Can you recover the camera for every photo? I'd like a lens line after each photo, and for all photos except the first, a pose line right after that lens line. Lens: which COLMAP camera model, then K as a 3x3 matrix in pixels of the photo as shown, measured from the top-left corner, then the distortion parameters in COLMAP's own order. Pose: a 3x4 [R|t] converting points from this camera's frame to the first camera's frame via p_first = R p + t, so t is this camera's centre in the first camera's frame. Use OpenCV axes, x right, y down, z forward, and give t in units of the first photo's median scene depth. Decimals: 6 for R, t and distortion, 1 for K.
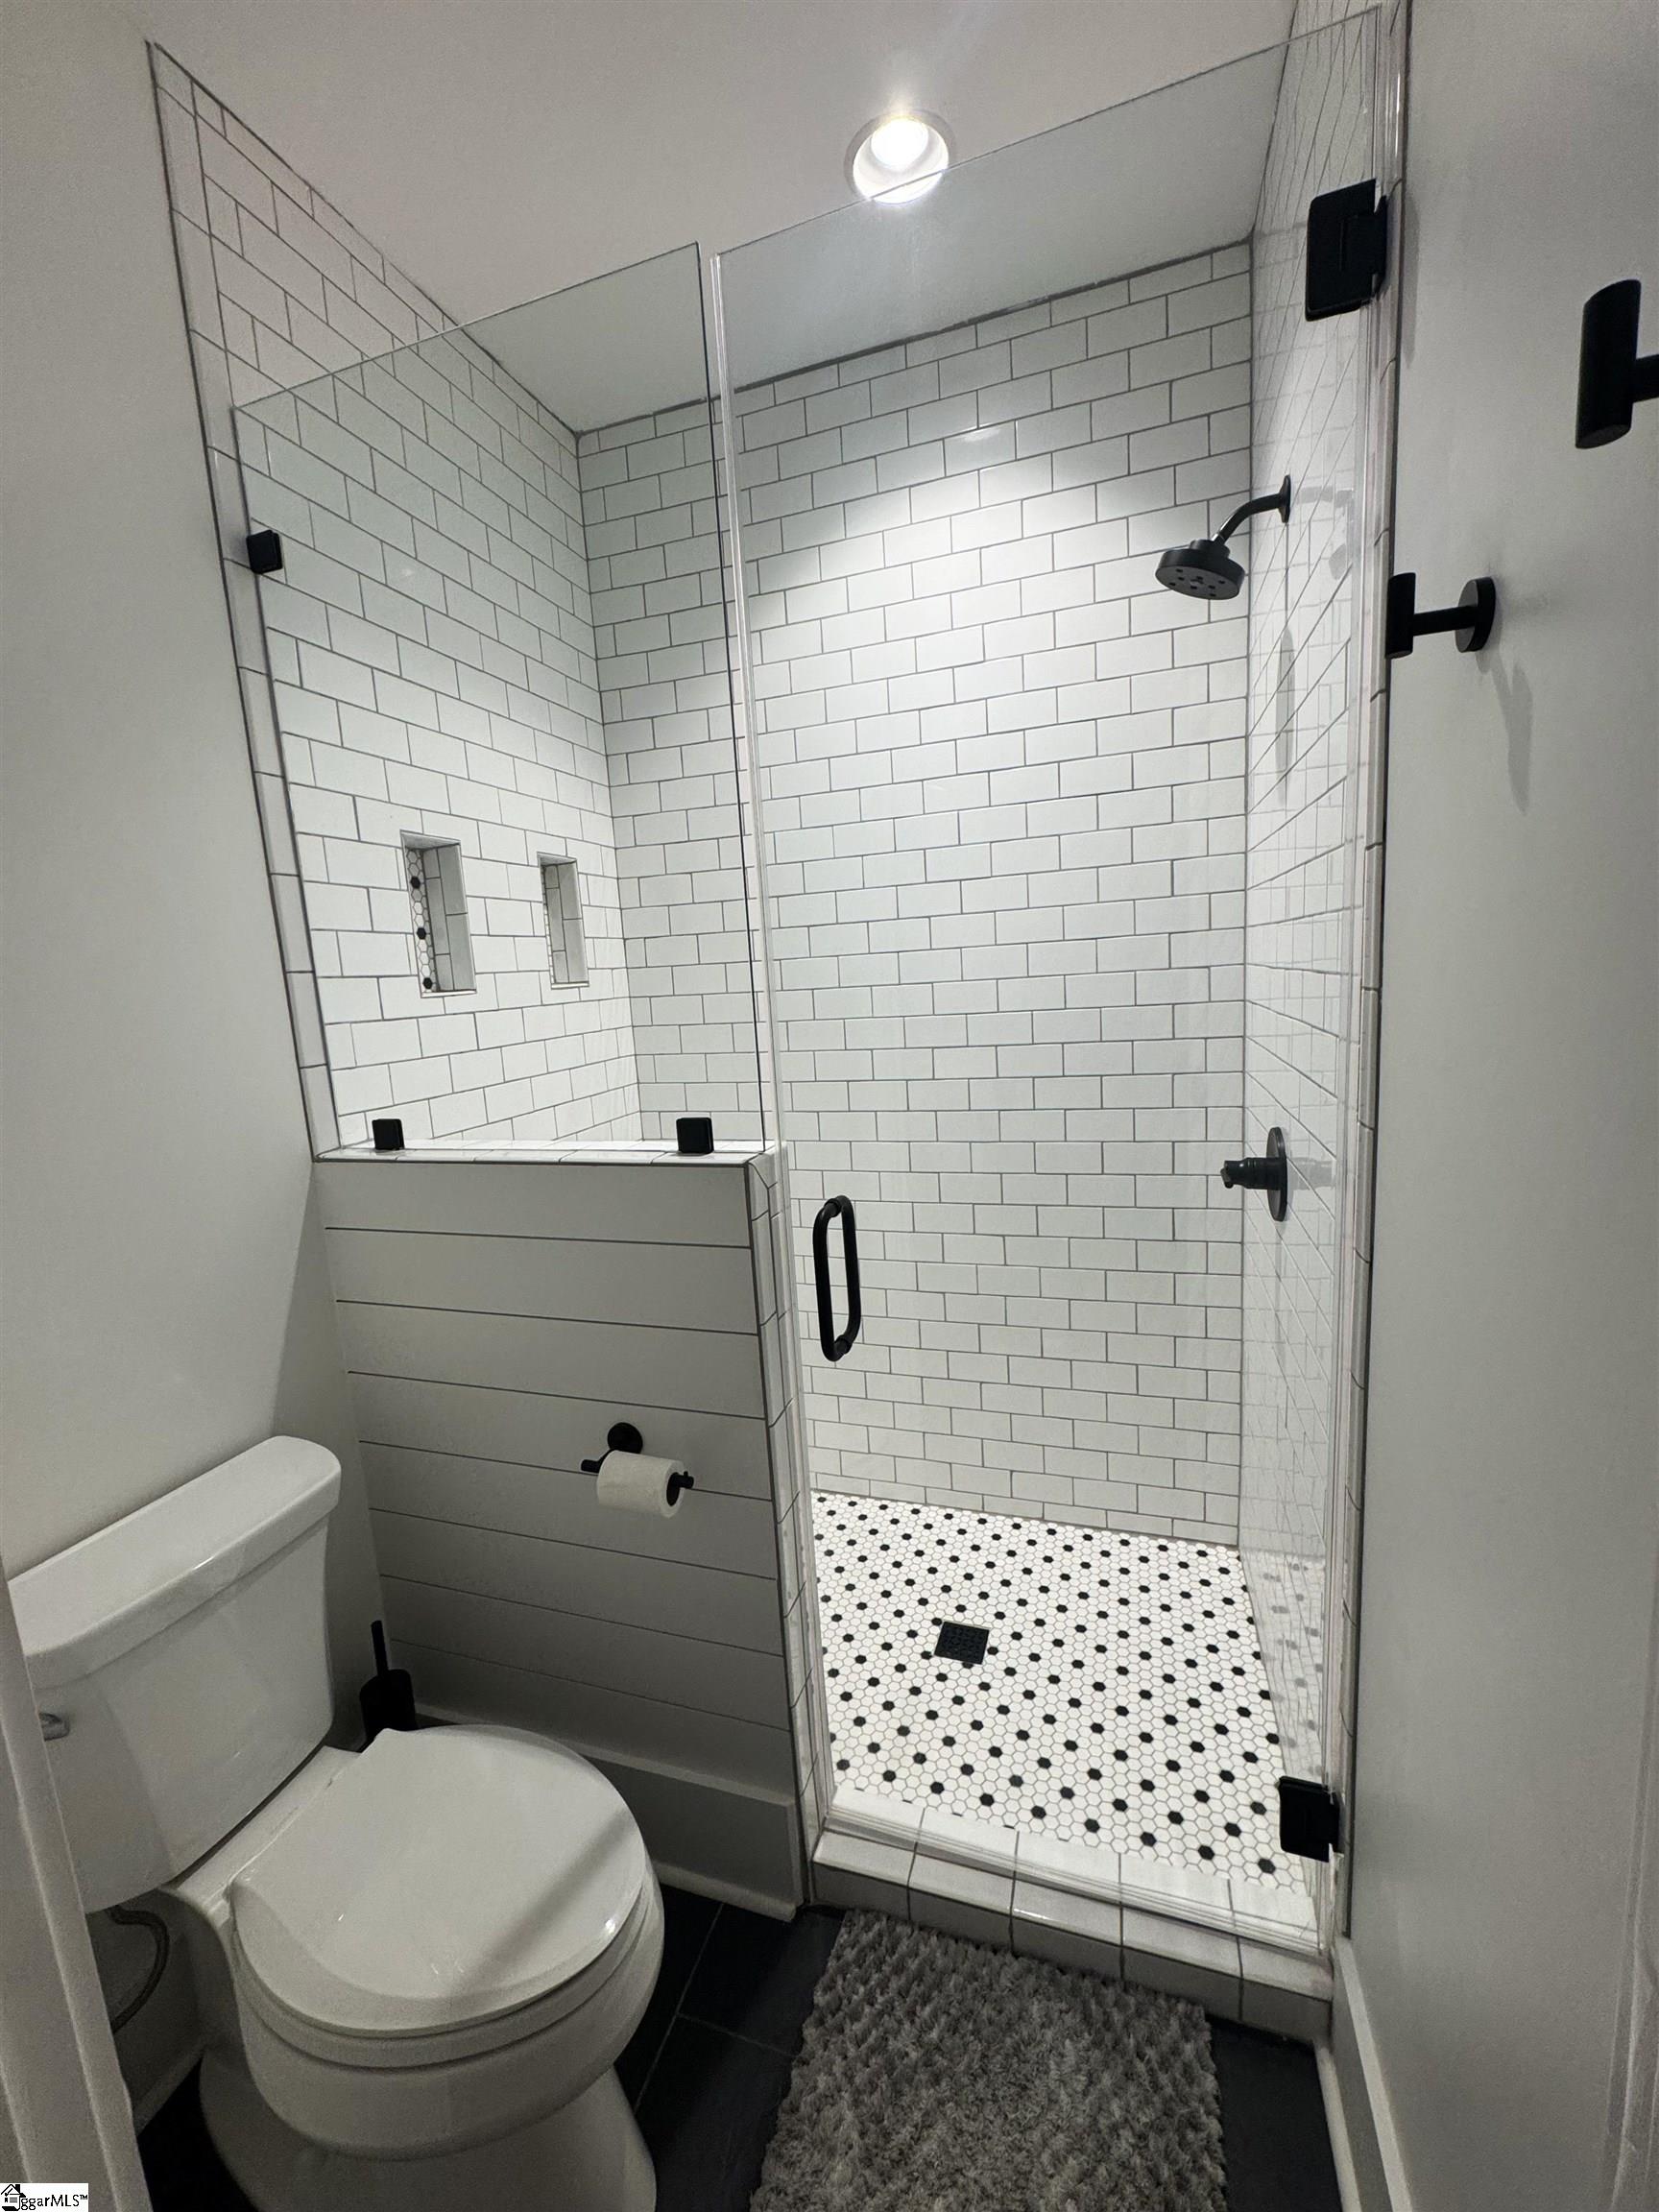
lens RADIAL K [[882.7, 0, 832.5], [0, 882.7, 1105.0], [0, 0, 1]] dist [0.002034, 0.000079]
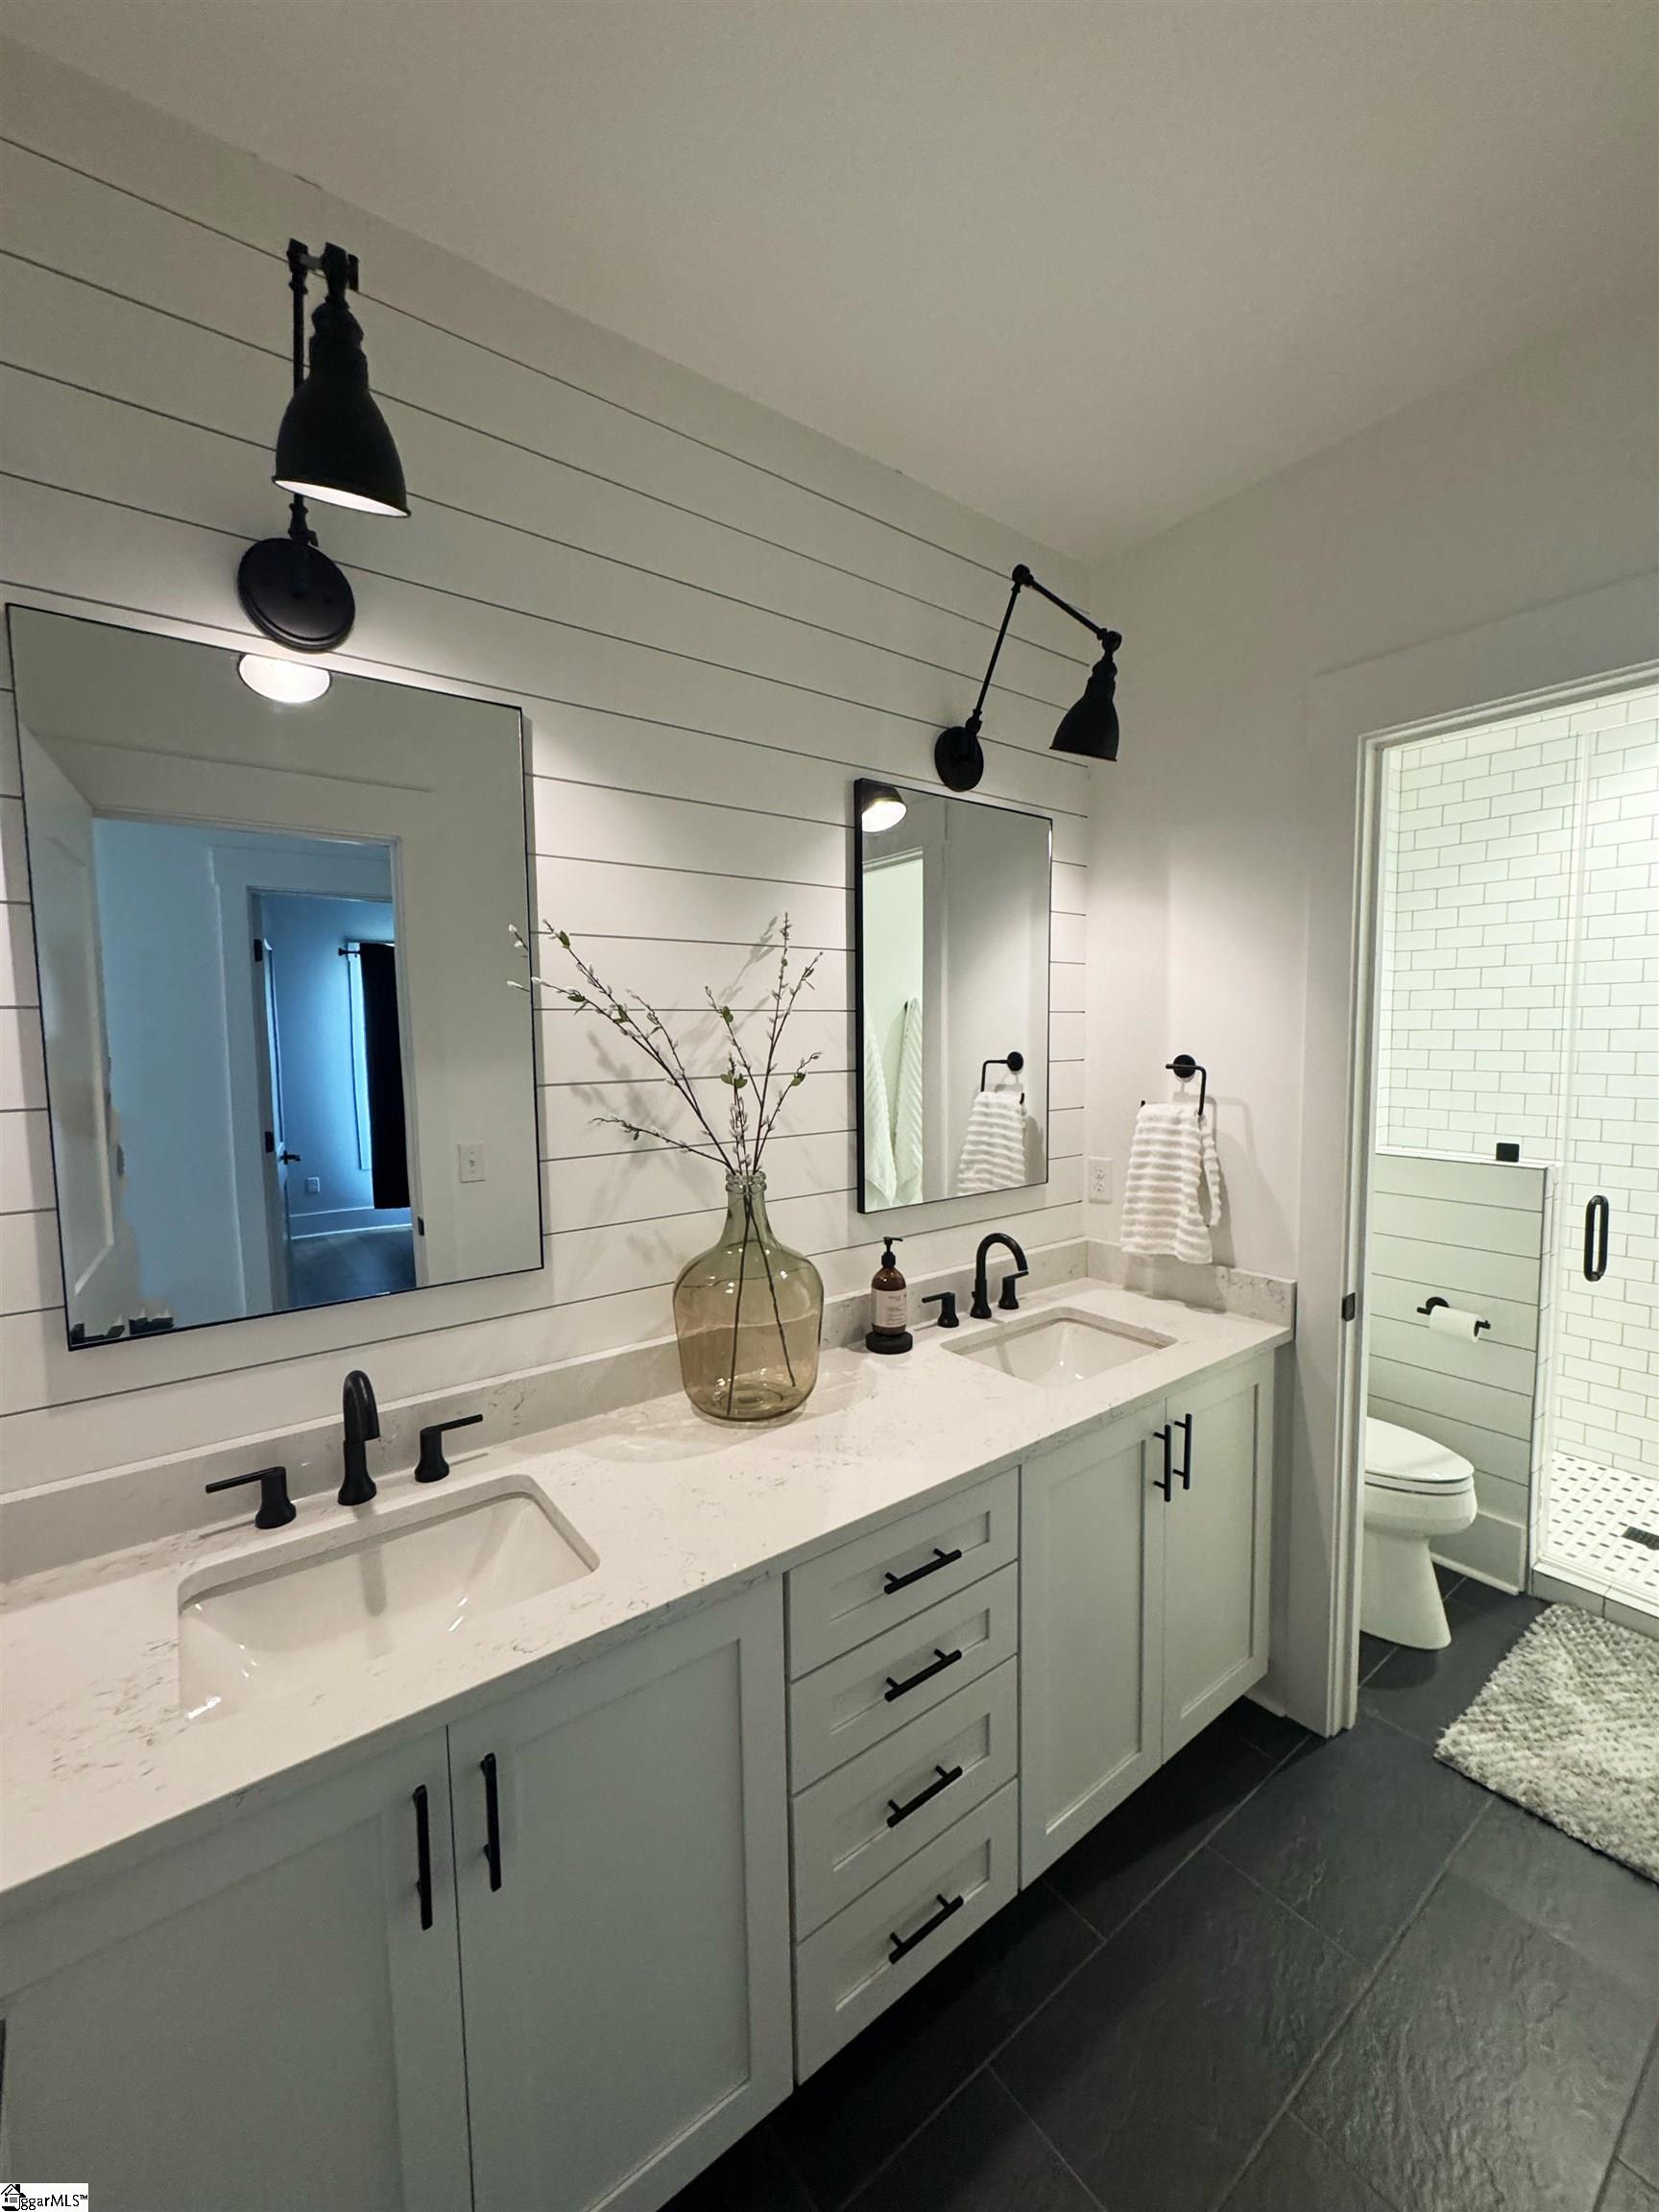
lens RADIAL K [[882.7, 0, 821.7], [0, 882.7, 1108.4], [0, 0, 1]] dist [0.002034, 0.000079]
pose [[0.817113, 0.099663, -0.567798, -0.294530], [-0.129639, 0.991482, -0.012533, 0.157848], [0.561712, 0.083850, 0.823073, -1.446402]]
